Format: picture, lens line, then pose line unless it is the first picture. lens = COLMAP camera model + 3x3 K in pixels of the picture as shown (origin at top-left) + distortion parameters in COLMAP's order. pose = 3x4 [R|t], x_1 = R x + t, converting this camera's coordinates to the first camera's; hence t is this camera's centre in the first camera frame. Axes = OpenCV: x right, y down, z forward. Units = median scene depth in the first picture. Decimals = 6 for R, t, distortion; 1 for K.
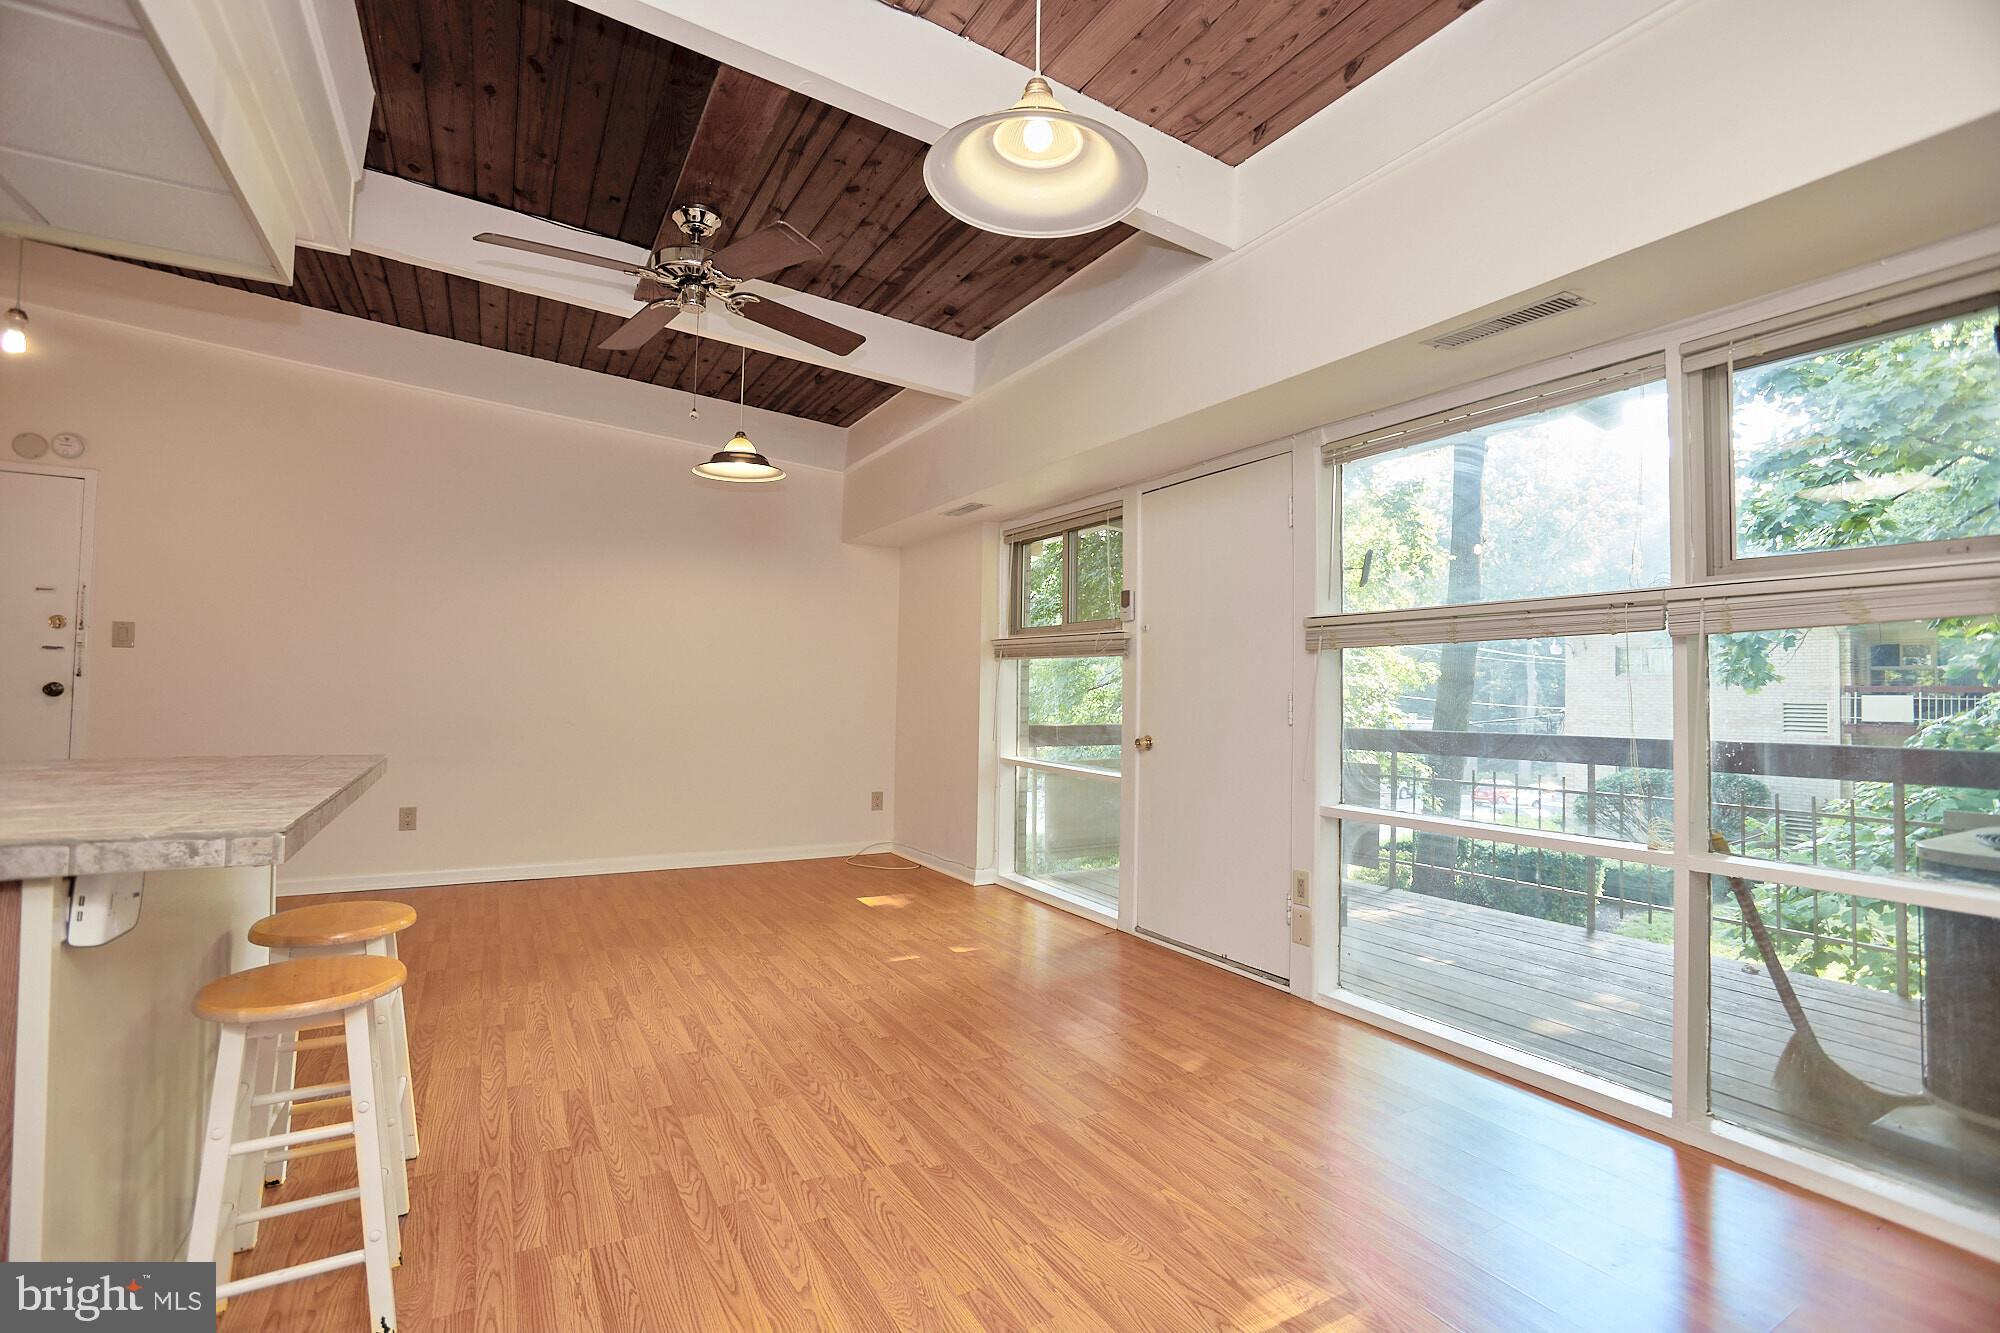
lens RADIAL K [[910.1, 0, 997.5], [0, 910.1, 665.4], [0, 0, 1]] dist [-0.073271, 0.026239]
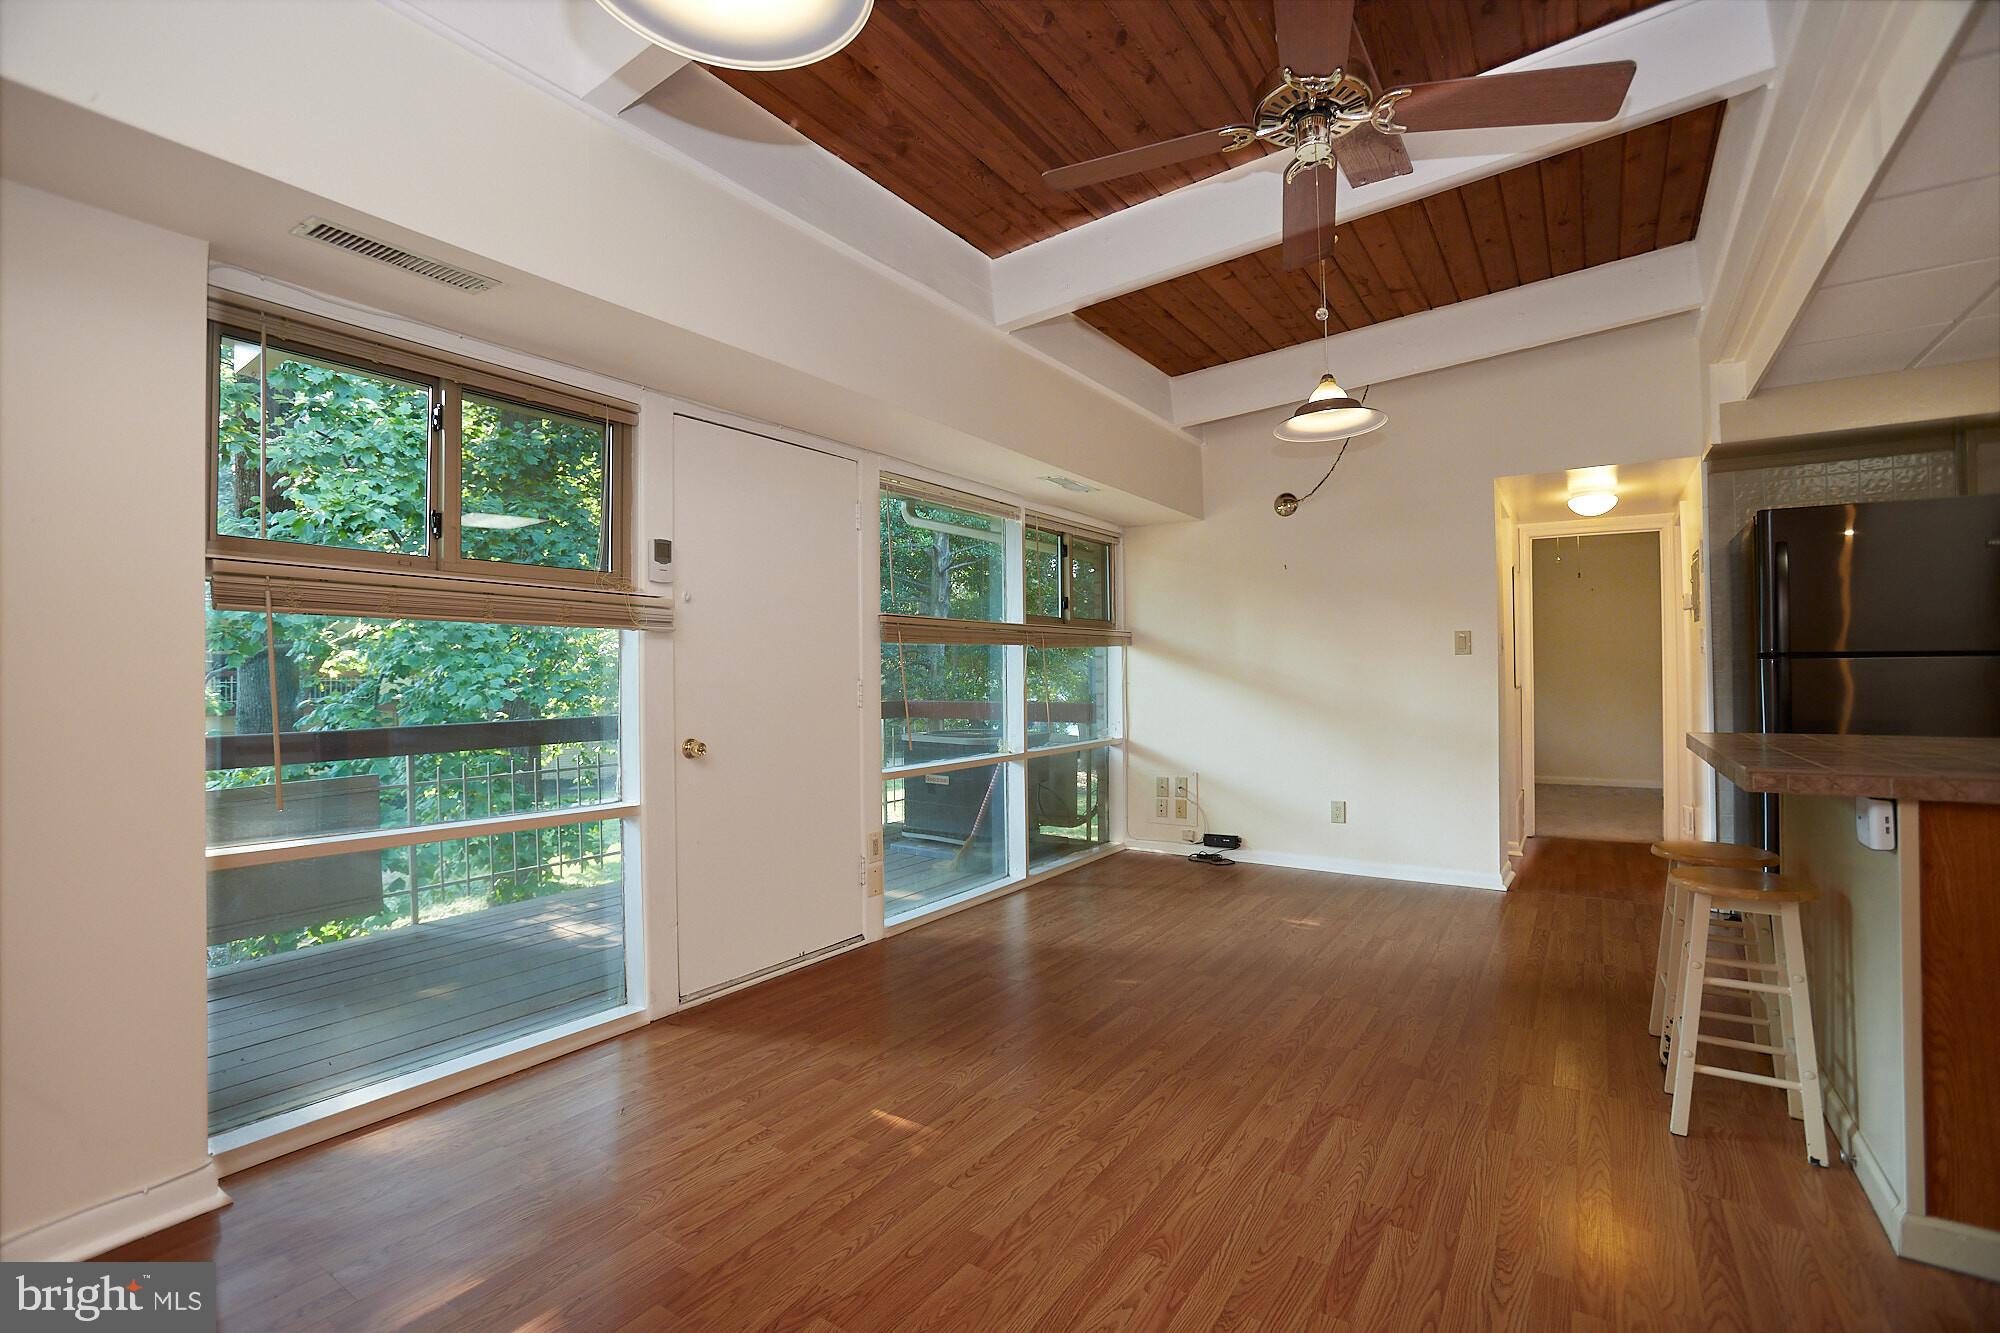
lens RADIAL K [[910.1, 0, 997.5], [0, 910.1, 665.4], [0, 0, 1]] dist [-0.073271, 0.026239]
pose [[-0.447690, 0.002124, 0.894186, -0.761504], [-0.019801, 0.999728, -0.012289, 0.024795], [-0.893970, -0.023207, -0.447526, 1.356550]]
